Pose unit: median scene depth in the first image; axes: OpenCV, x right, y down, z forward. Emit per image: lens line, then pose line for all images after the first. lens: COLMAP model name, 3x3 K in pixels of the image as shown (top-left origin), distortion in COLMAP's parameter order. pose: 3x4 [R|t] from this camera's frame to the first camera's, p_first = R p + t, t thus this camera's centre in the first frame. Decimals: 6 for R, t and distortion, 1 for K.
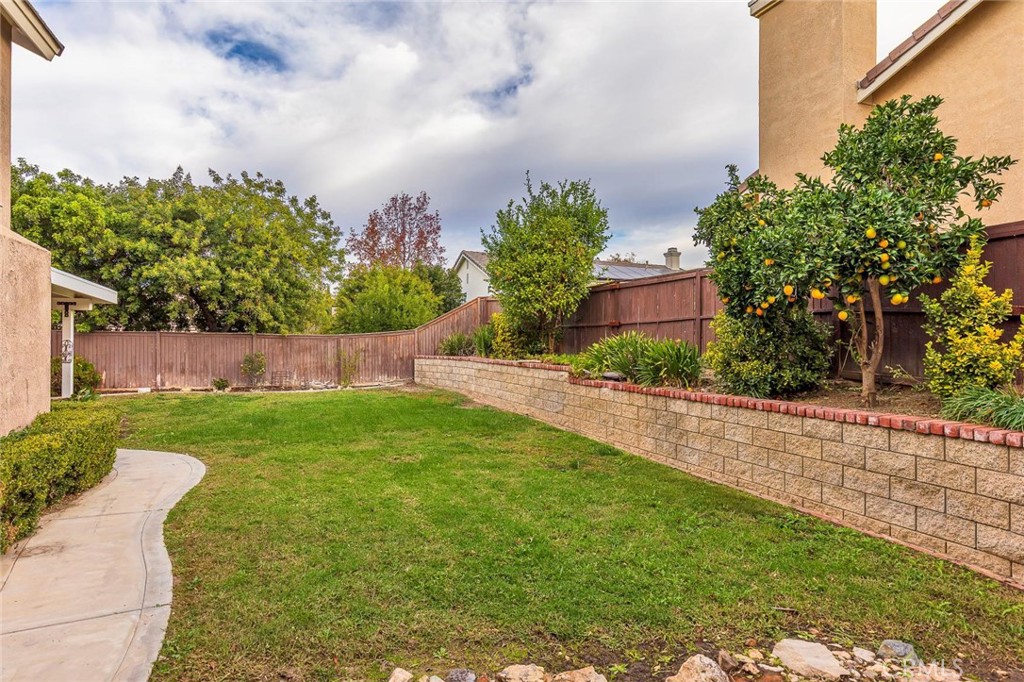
lens RADIAL K [[537.9, 0, 514.2], [0, 537.9, 339.1], [0, 0, 1]] dist [0.003156, 0.000387]
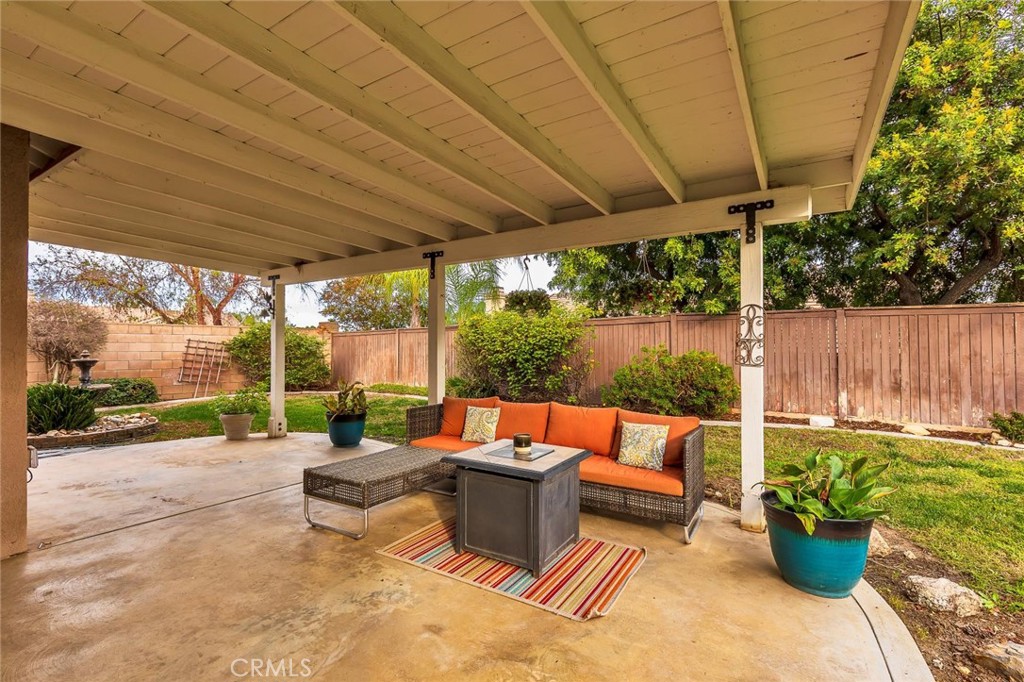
lens RADIAL K [[458.8, 0, 511.4], [0, 458.8, 340.9], [0, 0, 1]] dist [0.000260, 0.000022]
pose [[0.567389, -0.014183, -0.823328, -0.480496], [0.003292, 0.999883, -0.014956, 0.022860], [0.823444, 0.005775, 0.567369, 0.493768]]
